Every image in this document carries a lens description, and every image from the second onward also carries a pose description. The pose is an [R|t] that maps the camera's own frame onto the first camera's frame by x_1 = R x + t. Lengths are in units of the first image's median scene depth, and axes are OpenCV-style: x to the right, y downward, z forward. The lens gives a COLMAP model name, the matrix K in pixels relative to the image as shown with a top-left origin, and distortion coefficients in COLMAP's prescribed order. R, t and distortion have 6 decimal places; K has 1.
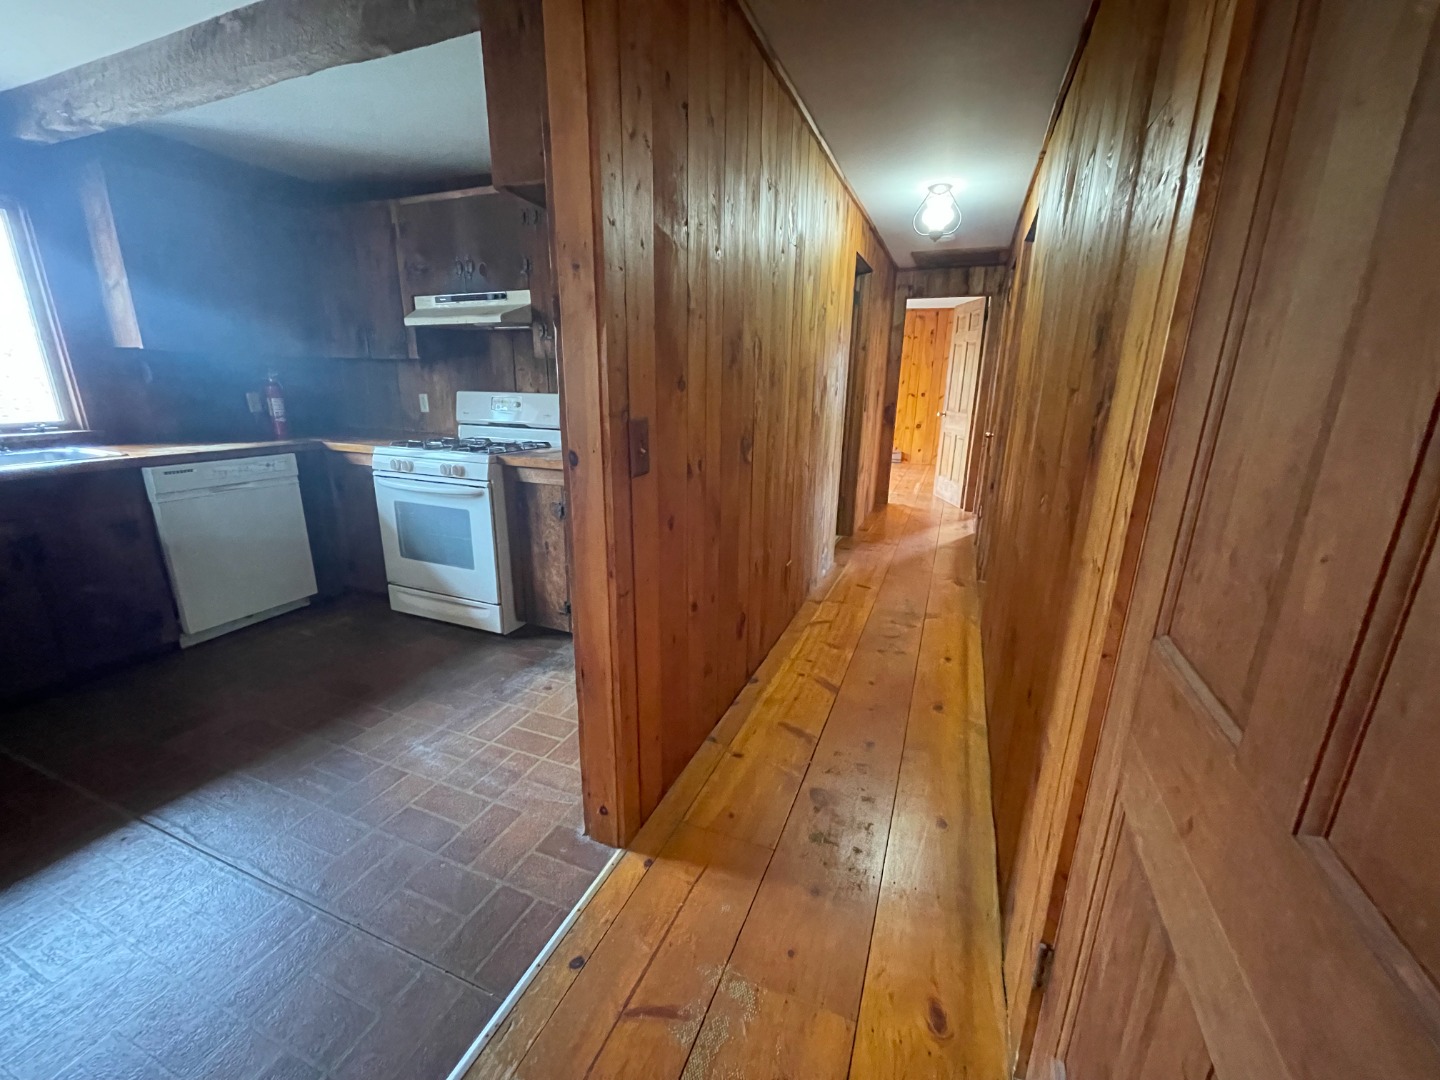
lens RADIAL K [[581.1, 0, 719.1], [0, 581.1, 543.8], [0, 0, 1]] dist [-0.000738, -0.000270]
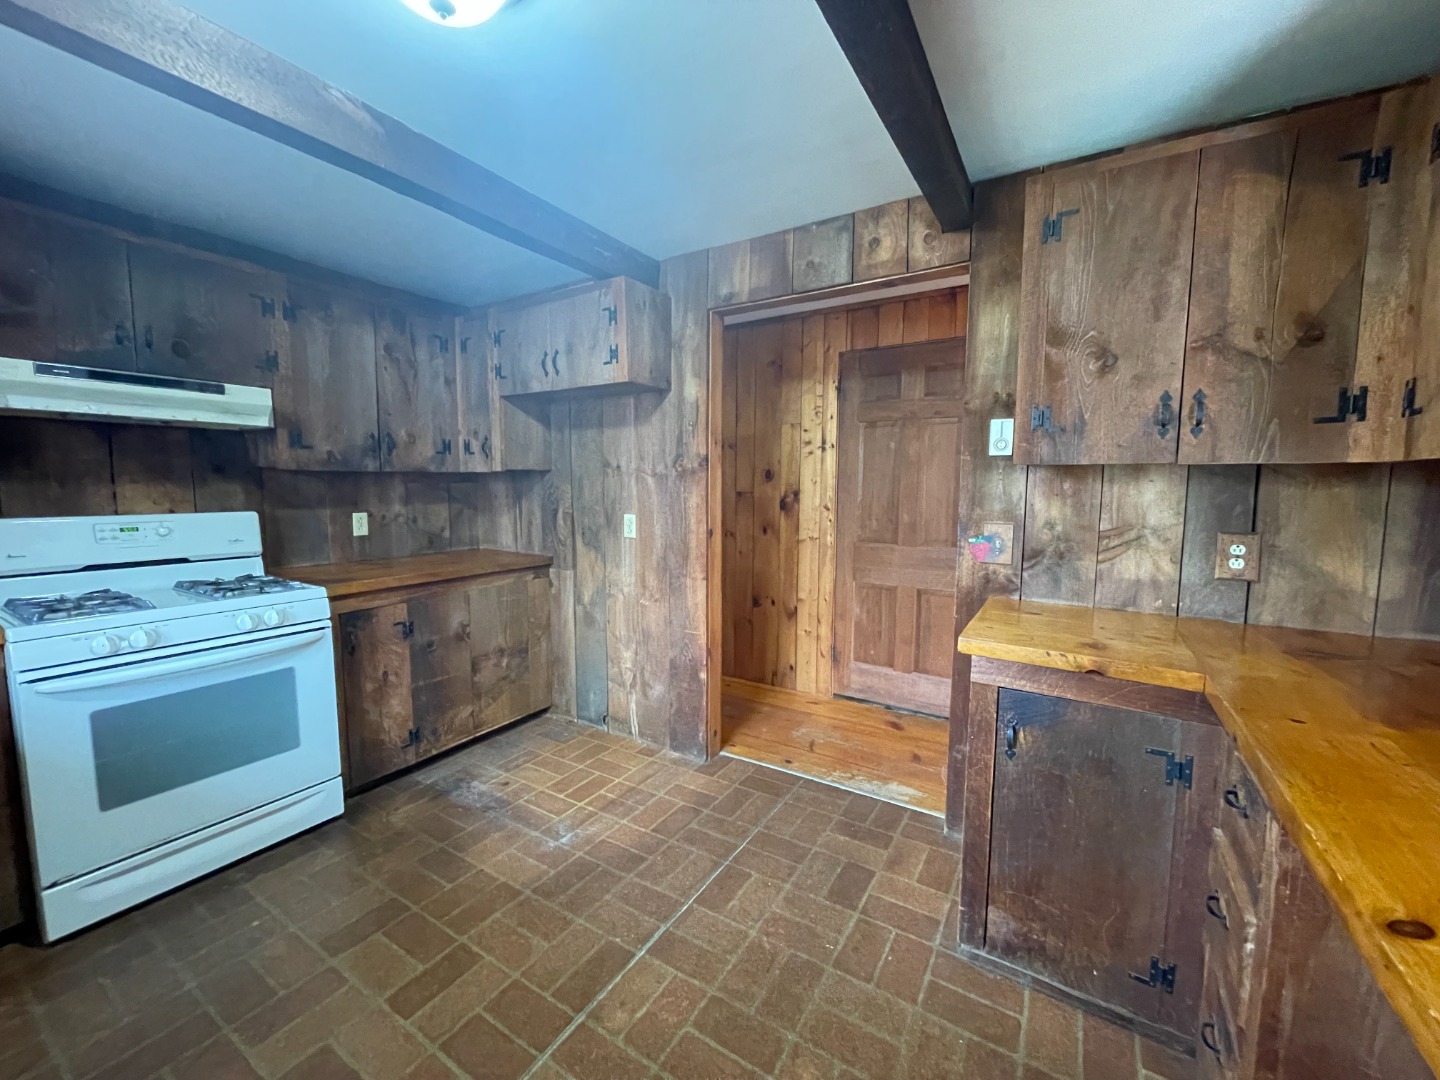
lens RADIAL K [[581.1, 0, 719.1], [0, 581.1, 543.8], [0, 0, 1]] dist [-0.000738, -0.000270]
pose [[0.164323, -0.114153, 0.979779, -0.986624], [0.267850, 0.961124, 0.067058, -0.105347], [-0.949344, 0.251414, 0.188510, 0.283300]]
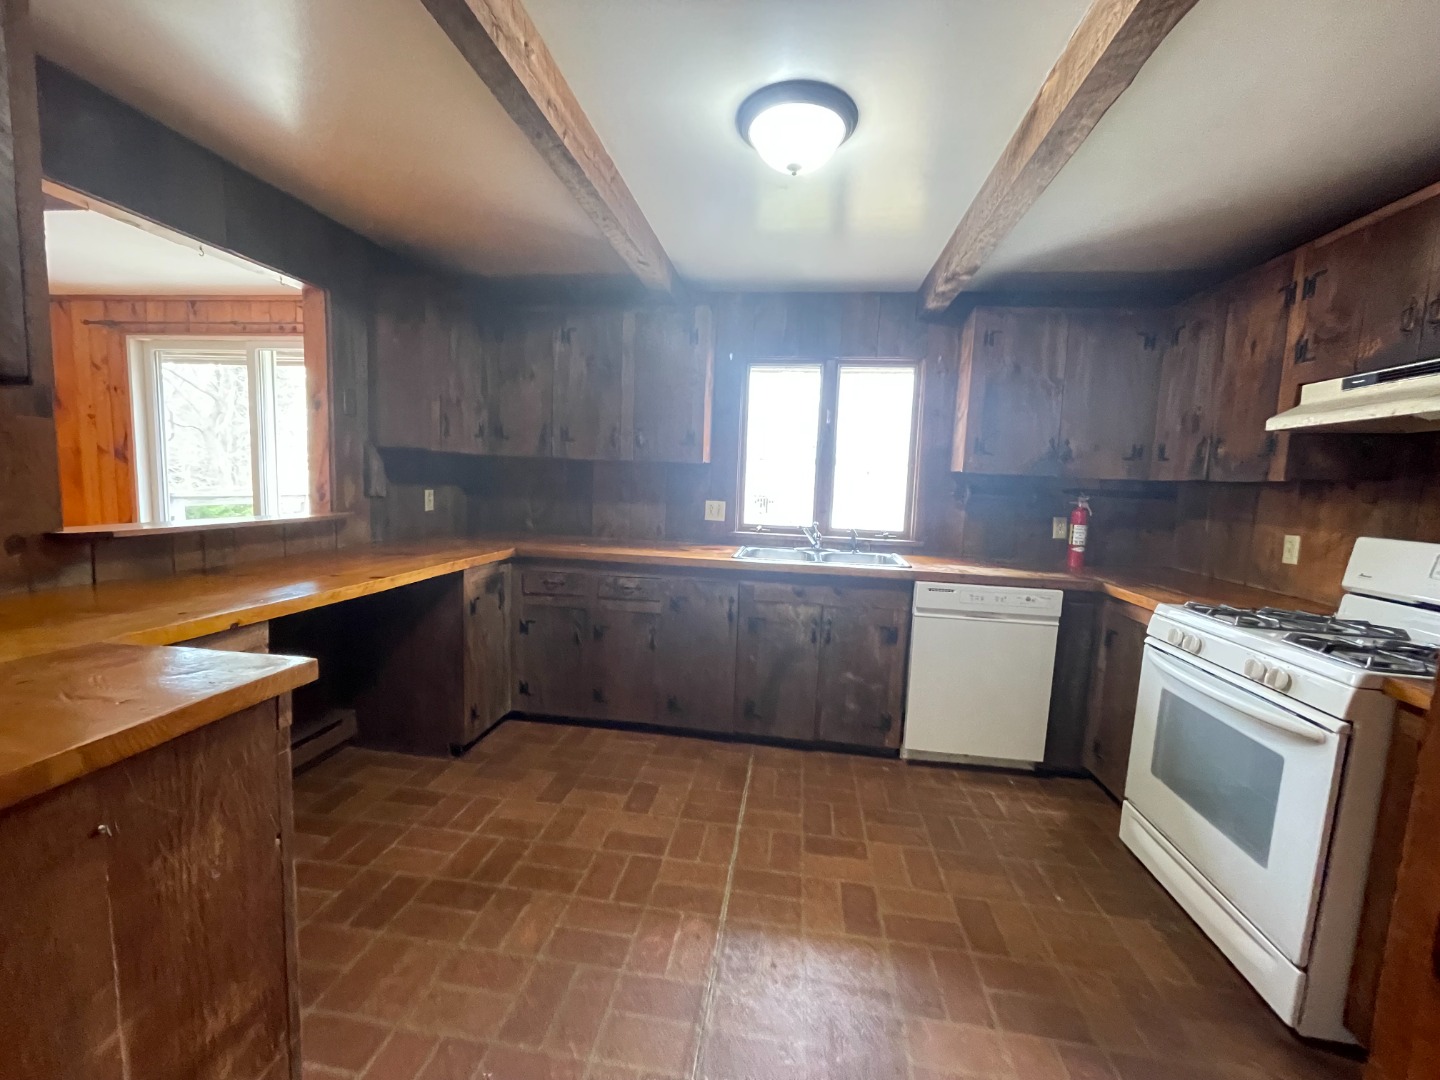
lens RADIAL K [[581.1, 0, 719.1], [0, 581.1, 543.8], [0, 0, 1]] dist [-0.000738, -0.000270]
pose [[0.253659, 0.099418, -0.962171, -0.072290], [-0.301121, 0.953394, 0.019126, -0.090925], [0.919230, 0.284879, 0.271774, 0.315522]]
